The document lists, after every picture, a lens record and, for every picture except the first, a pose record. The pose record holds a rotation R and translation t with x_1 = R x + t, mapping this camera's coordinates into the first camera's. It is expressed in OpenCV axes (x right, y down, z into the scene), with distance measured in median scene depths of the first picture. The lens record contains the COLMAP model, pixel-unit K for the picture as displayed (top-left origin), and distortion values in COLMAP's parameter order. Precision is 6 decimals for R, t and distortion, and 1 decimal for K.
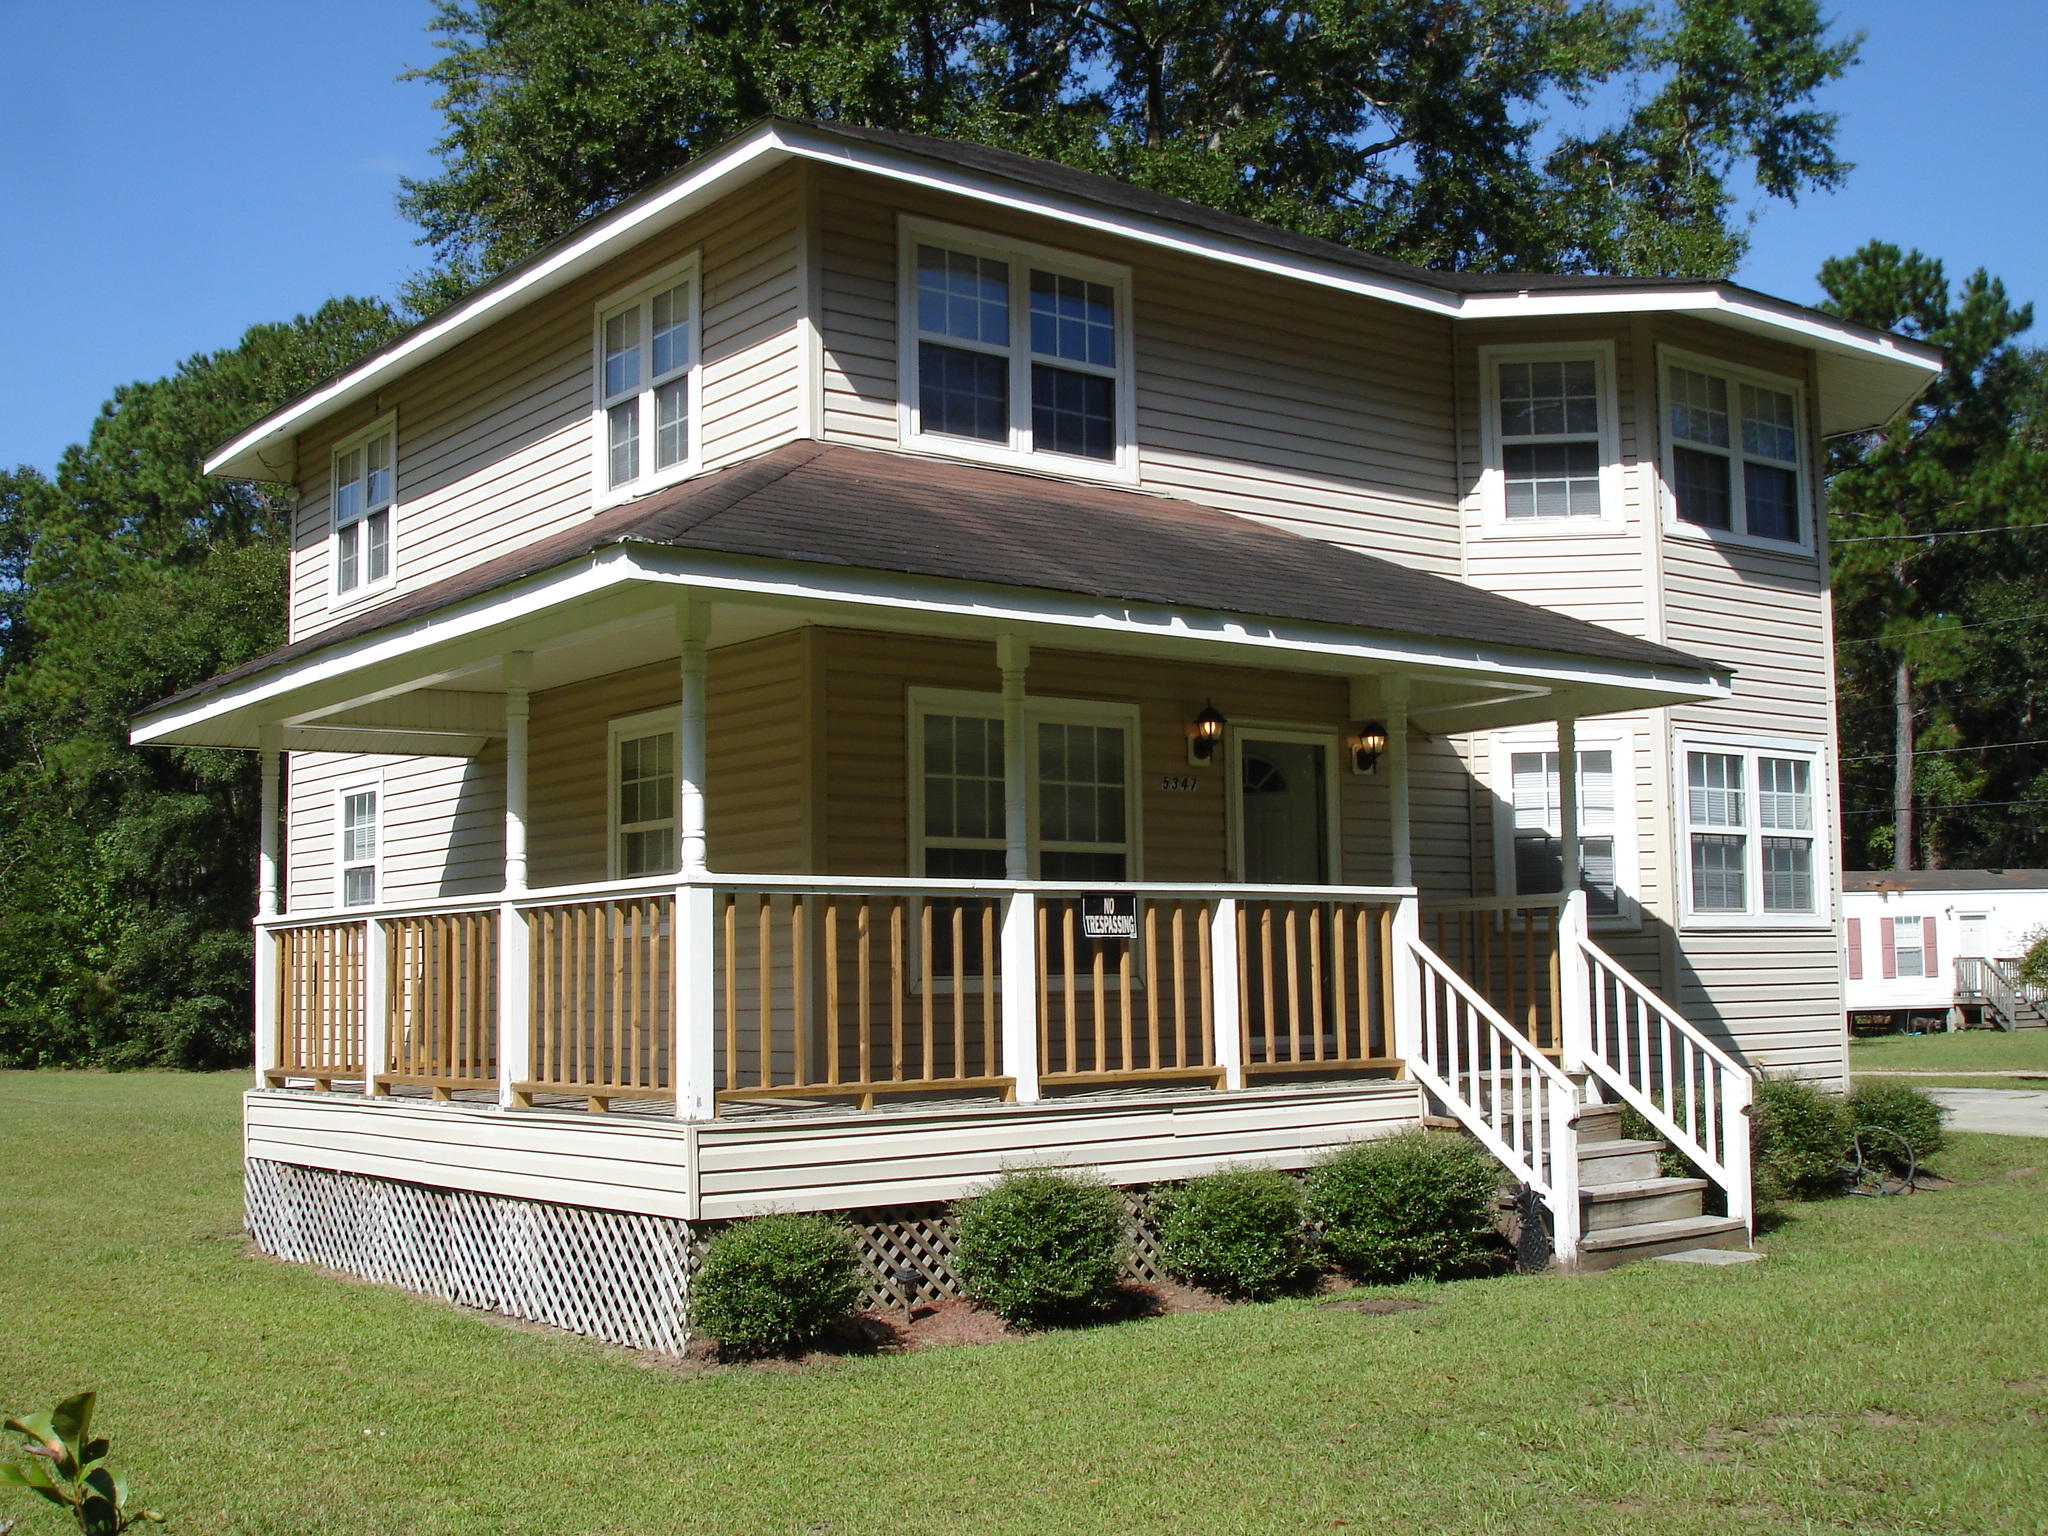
lens RADIAL K [[2298.5, 0, 1024.0], [0, 2298.5, 768.0], [0, 0, 1]] dist [-0.058644, -0.154665]
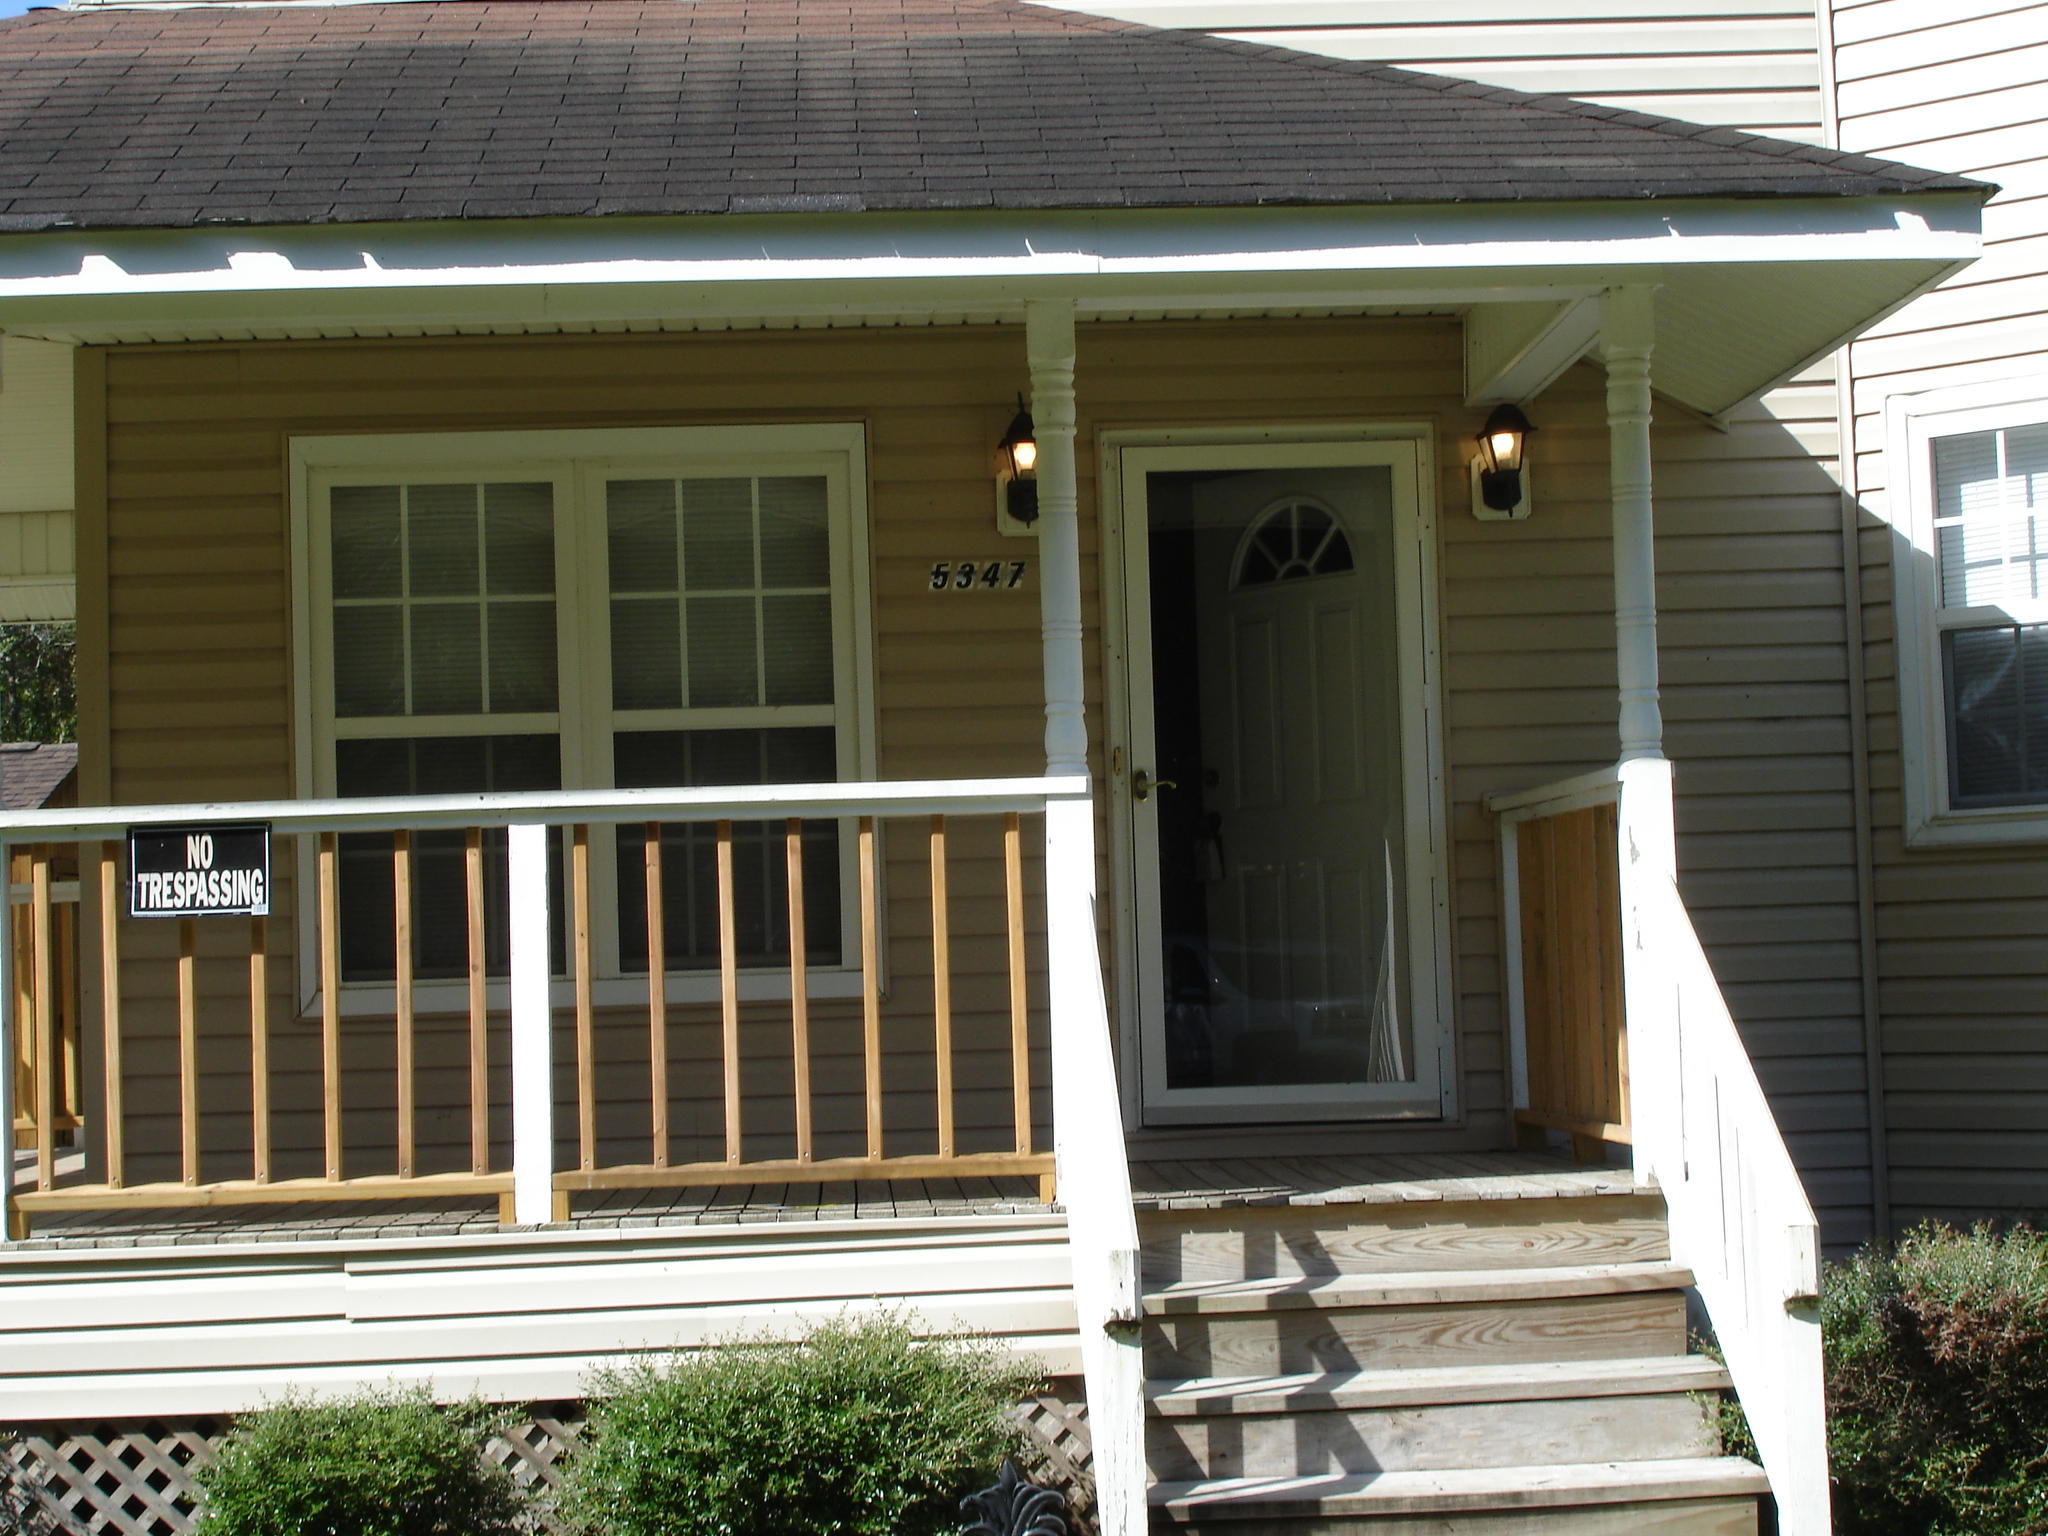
lens RADIAL K [[3476.9, 0, 1024.0], [0, 3476.9, 768.0], [0, 0, 1]] dist [0.046740, -0.247385]
pose [[0.825099, -0.044488, -0.563233, 0.499687], [0.073503, 0.996875, 0.028938, 0.027471], [0.560186, -0.065276, 0.825791, 0.395380]]
